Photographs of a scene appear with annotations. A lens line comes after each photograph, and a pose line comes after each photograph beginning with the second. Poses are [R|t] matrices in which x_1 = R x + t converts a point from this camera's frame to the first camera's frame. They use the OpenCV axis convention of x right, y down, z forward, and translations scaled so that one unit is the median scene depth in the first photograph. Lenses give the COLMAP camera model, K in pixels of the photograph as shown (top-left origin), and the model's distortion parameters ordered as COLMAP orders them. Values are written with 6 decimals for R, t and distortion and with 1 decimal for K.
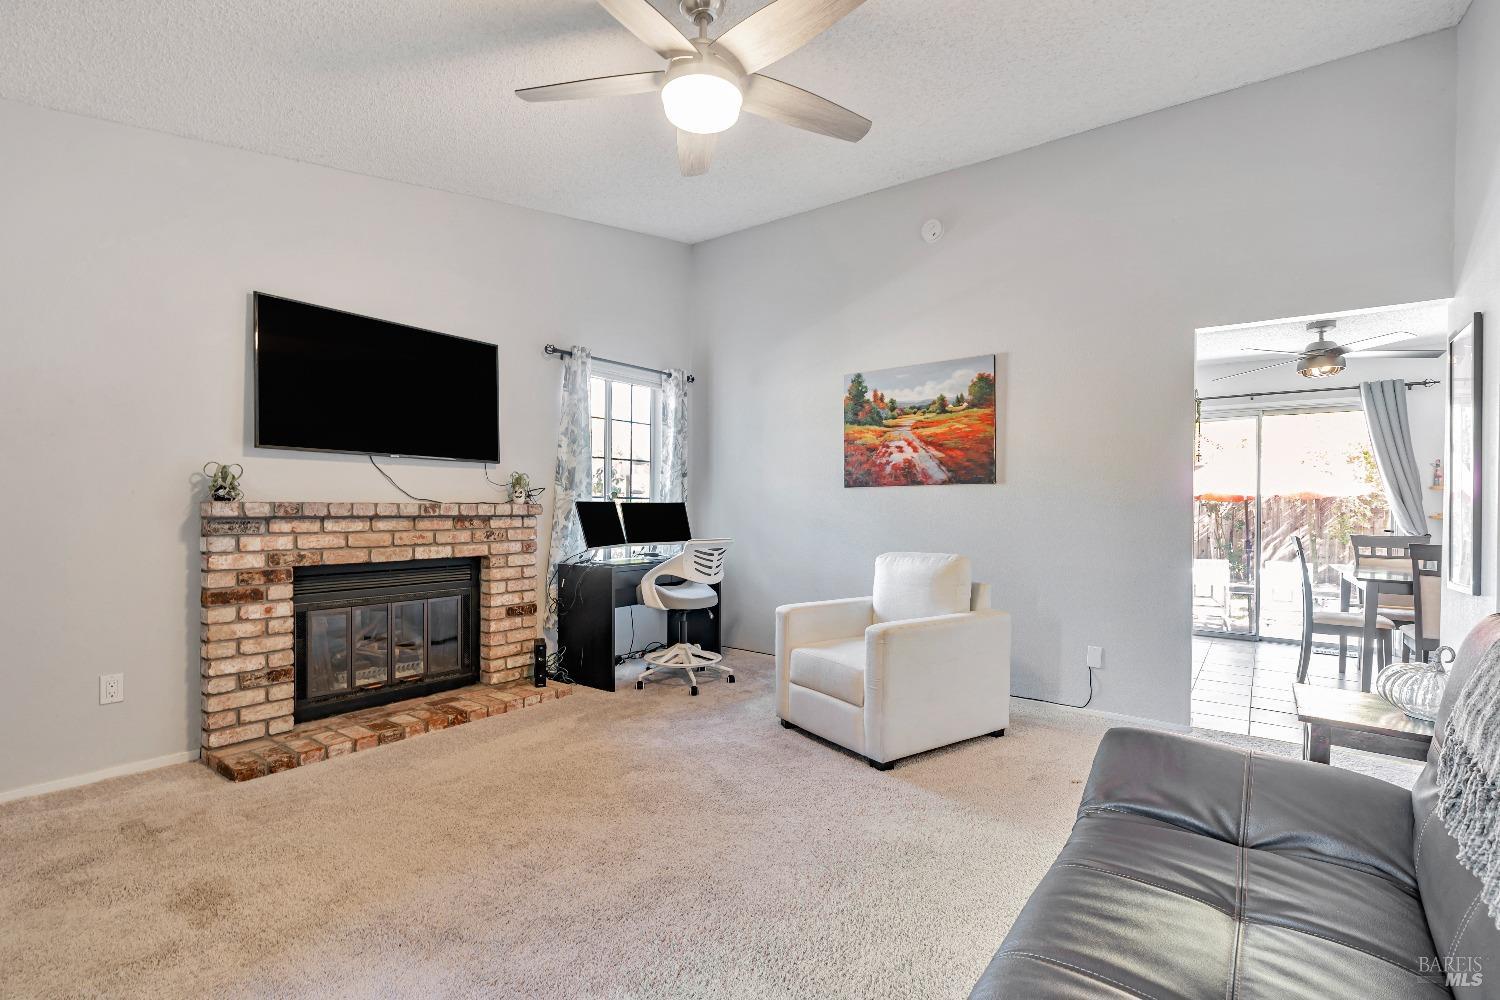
lens RADIAL K [[692.4, 0, 728.6], [0, 692.4, 502.0], [0, 0, 1]] dist [0.017447, 0.000069]
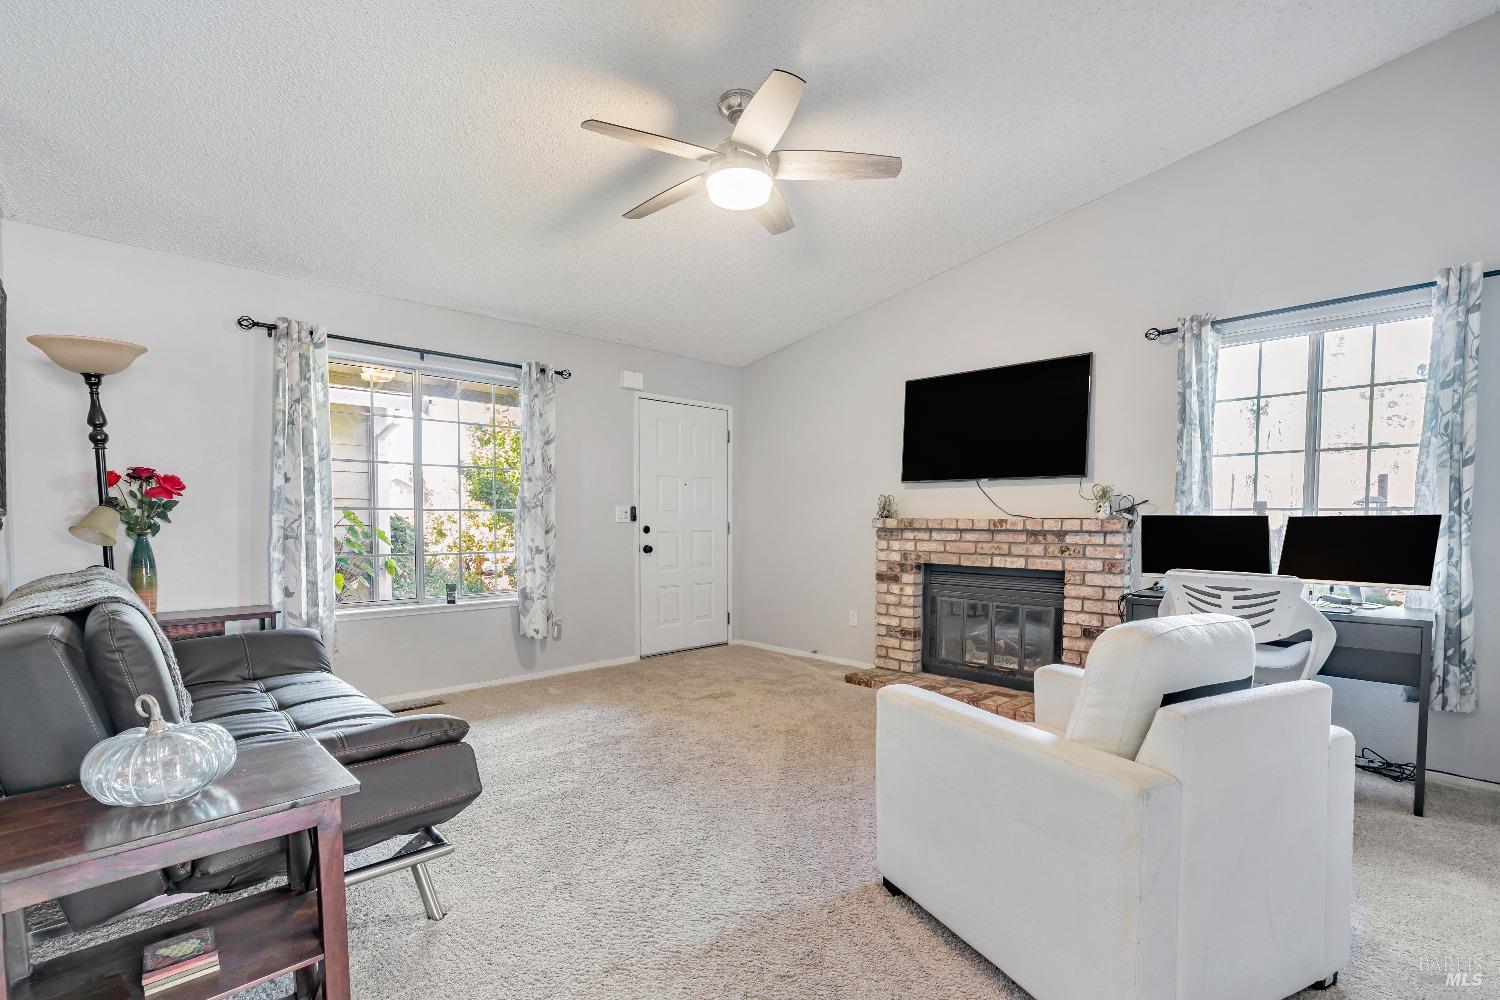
lens RADIAL K [[679.3, 0, 750.1], [0, 679.3, 535.4], [0, 0, 1]] dist [-0.000011, 0.000030]
pose [[-0.119144, 0.016793, -0.992735, 0.659467], [0.001419, 0.999859, 0.016743, 0.008915], [0.992876, 0.000586, -0.119151, 0.654899]]
